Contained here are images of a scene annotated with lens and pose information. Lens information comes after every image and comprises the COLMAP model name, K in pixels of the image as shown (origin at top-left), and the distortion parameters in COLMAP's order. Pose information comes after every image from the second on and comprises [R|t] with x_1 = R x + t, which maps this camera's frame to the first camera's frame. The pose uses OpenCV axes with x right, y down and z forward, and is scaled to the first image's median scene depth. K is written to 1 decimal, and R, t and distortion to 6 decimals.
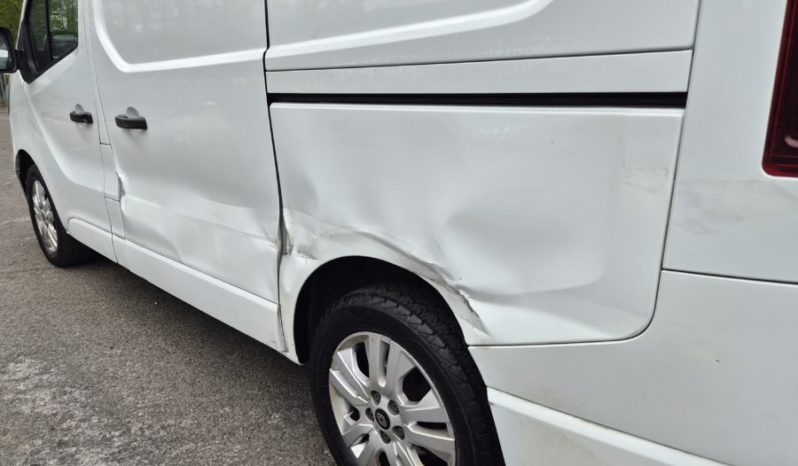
lens RADIAL K [[530.2, 0, 395.5], [0, 530.2, 239.0], [0, 0, 1]] dist [0.069389, -0.055514]
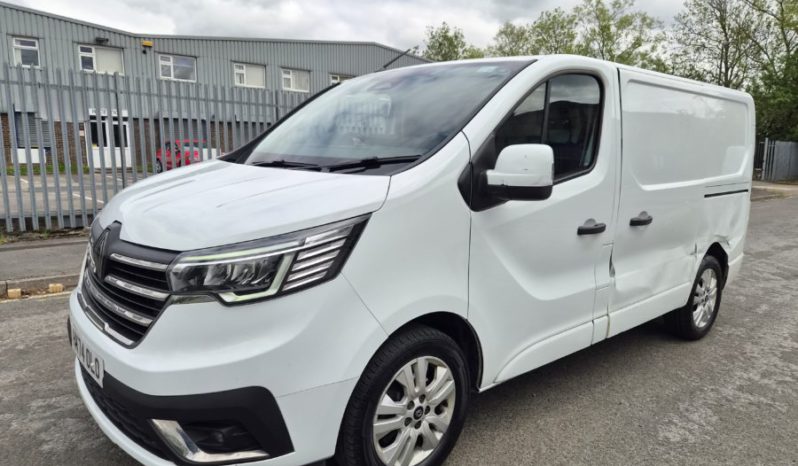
lens RADIAL K [[538.2, 0, 402.1], [0, 538.2, 231.9], [0, 0, 1]] dist [0.072669, -0.053232]
pose [[0.072767, -0.147444, 0.986390, -2.817129], [0.250692, 0.959963, 0.125000, -0.747117], [-0.965328, 0.238184, 0.106817, 2.026211]]
